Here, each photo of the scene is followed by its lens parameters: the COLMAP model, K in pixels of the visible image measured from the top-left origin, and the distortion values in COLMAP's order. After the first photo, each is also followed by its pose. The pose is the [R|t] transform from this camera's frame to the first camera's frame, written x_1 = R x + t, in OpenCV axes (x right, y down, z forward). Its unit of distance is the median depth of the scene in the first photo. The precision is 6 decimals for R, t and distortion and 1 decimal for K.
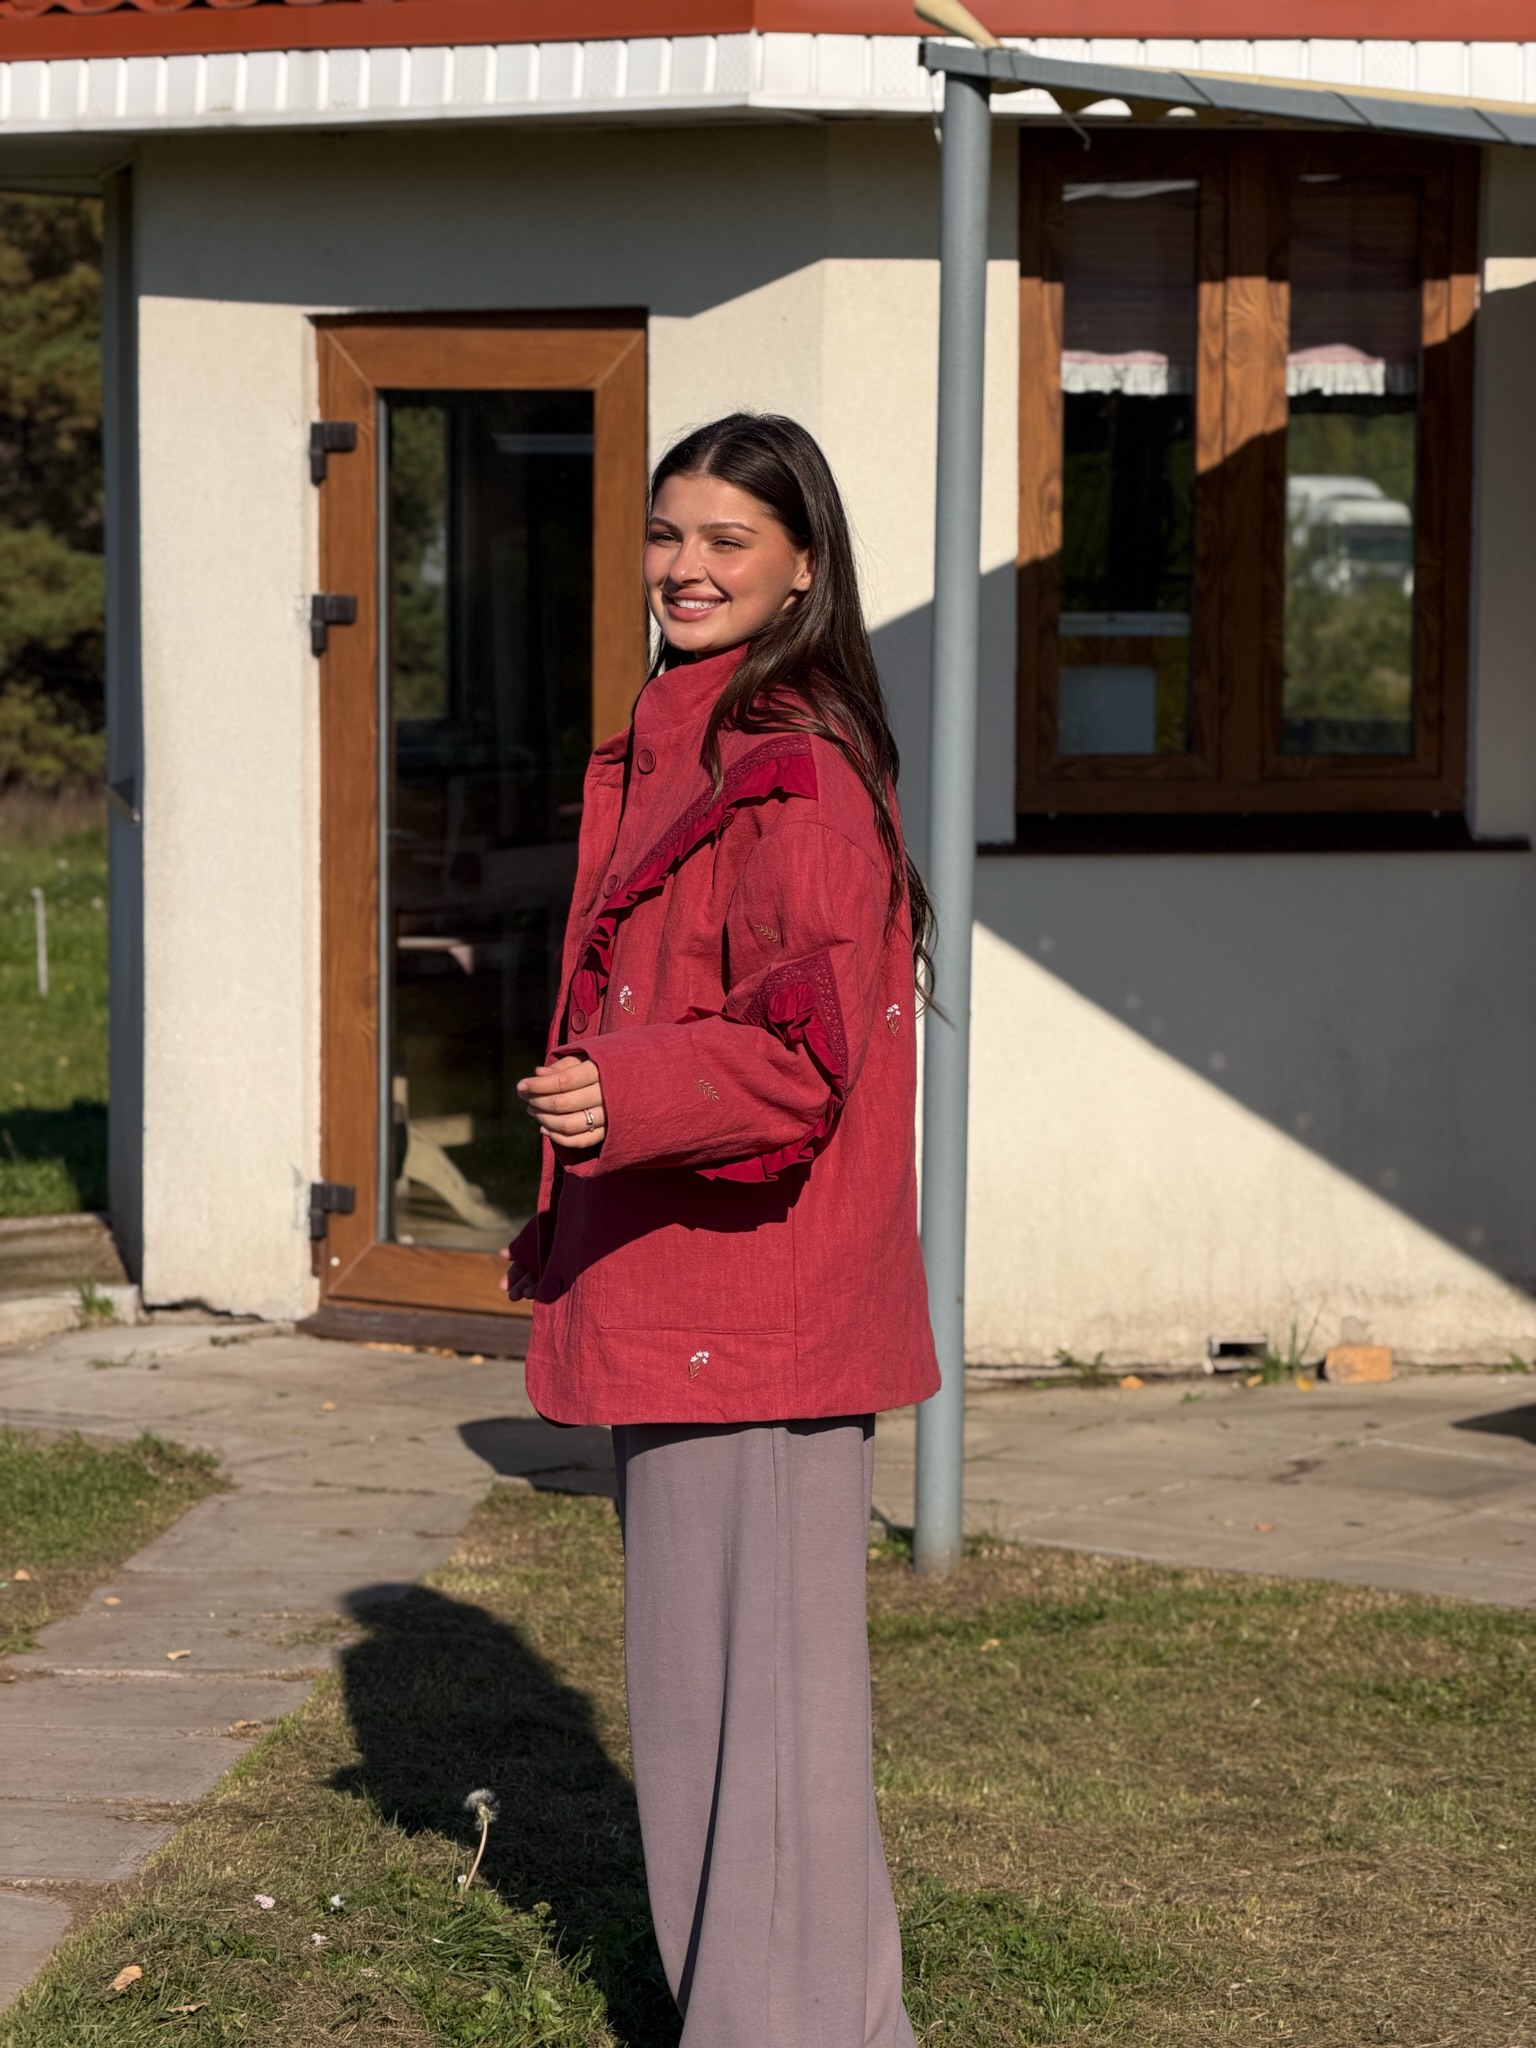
lens RADIAL K [[5970.2, 0, 768.0], [0, 5970.2, 1024.0], [0, 0, 1]] dist [-0.028881, 1.433110]
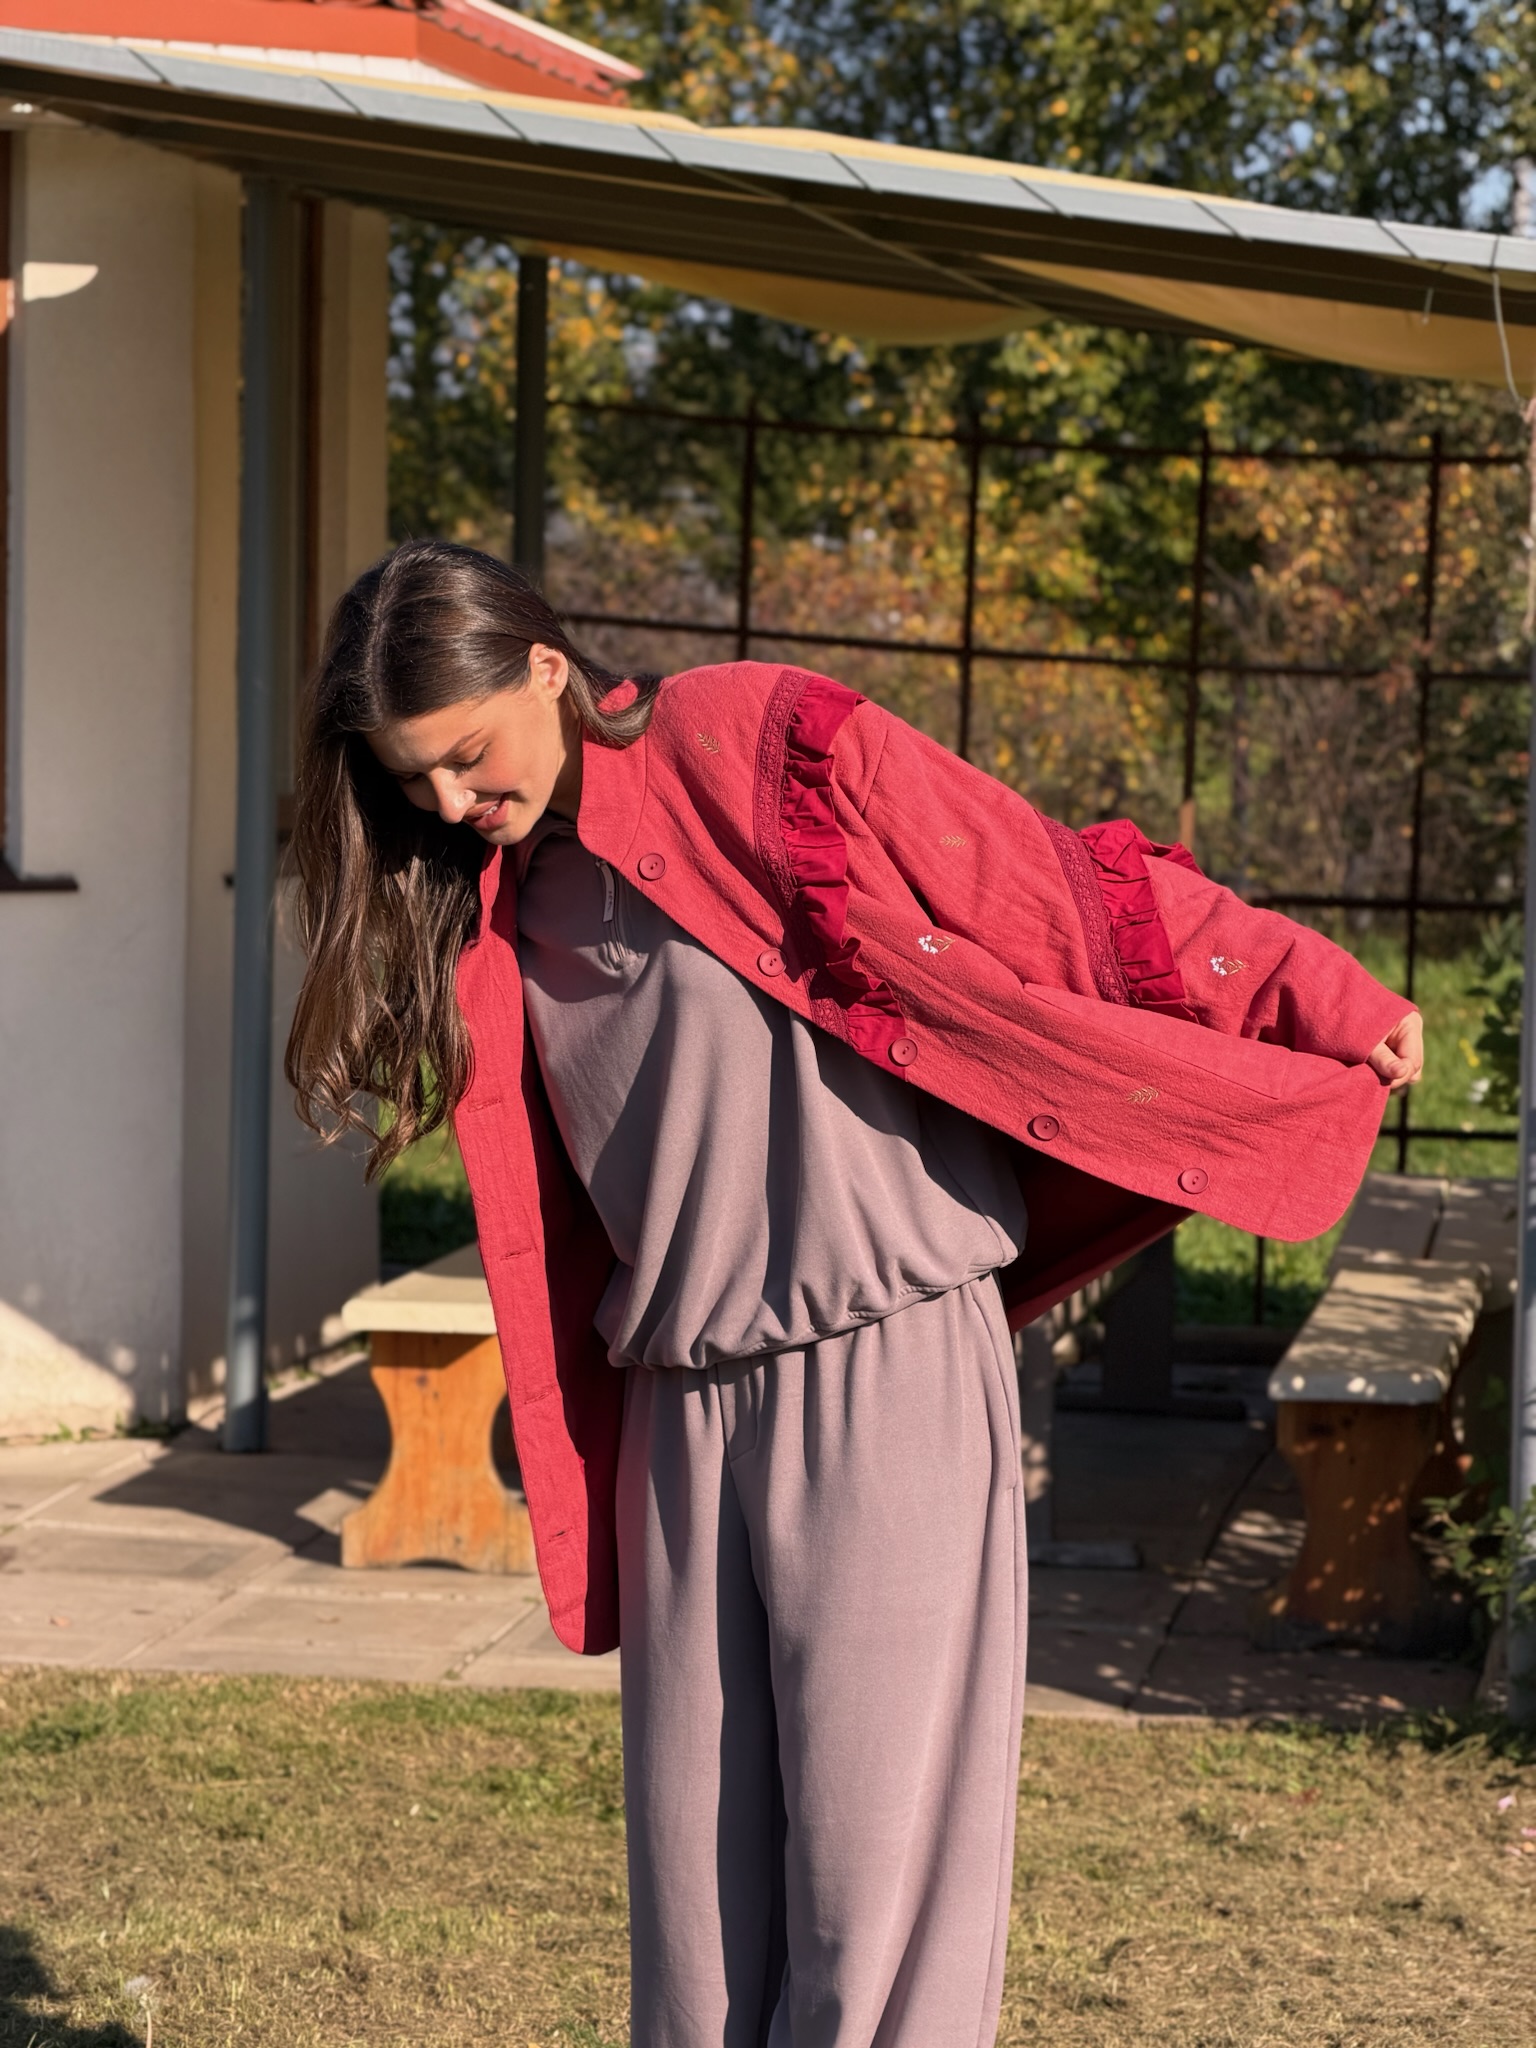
lens RADIAL K [[5970.2, 0, 768.0], [0, 5970.2, 1024.0], [0, 0, 1]] dist [-0.028881, 1.433110]
pose [[0.890991, -0.022407, 0.453467, -0.252460], [0.025748, 0.999668, -0.001195, -0.004863], [-0.453290, 0.012741, 0.891272, 0.130872]]
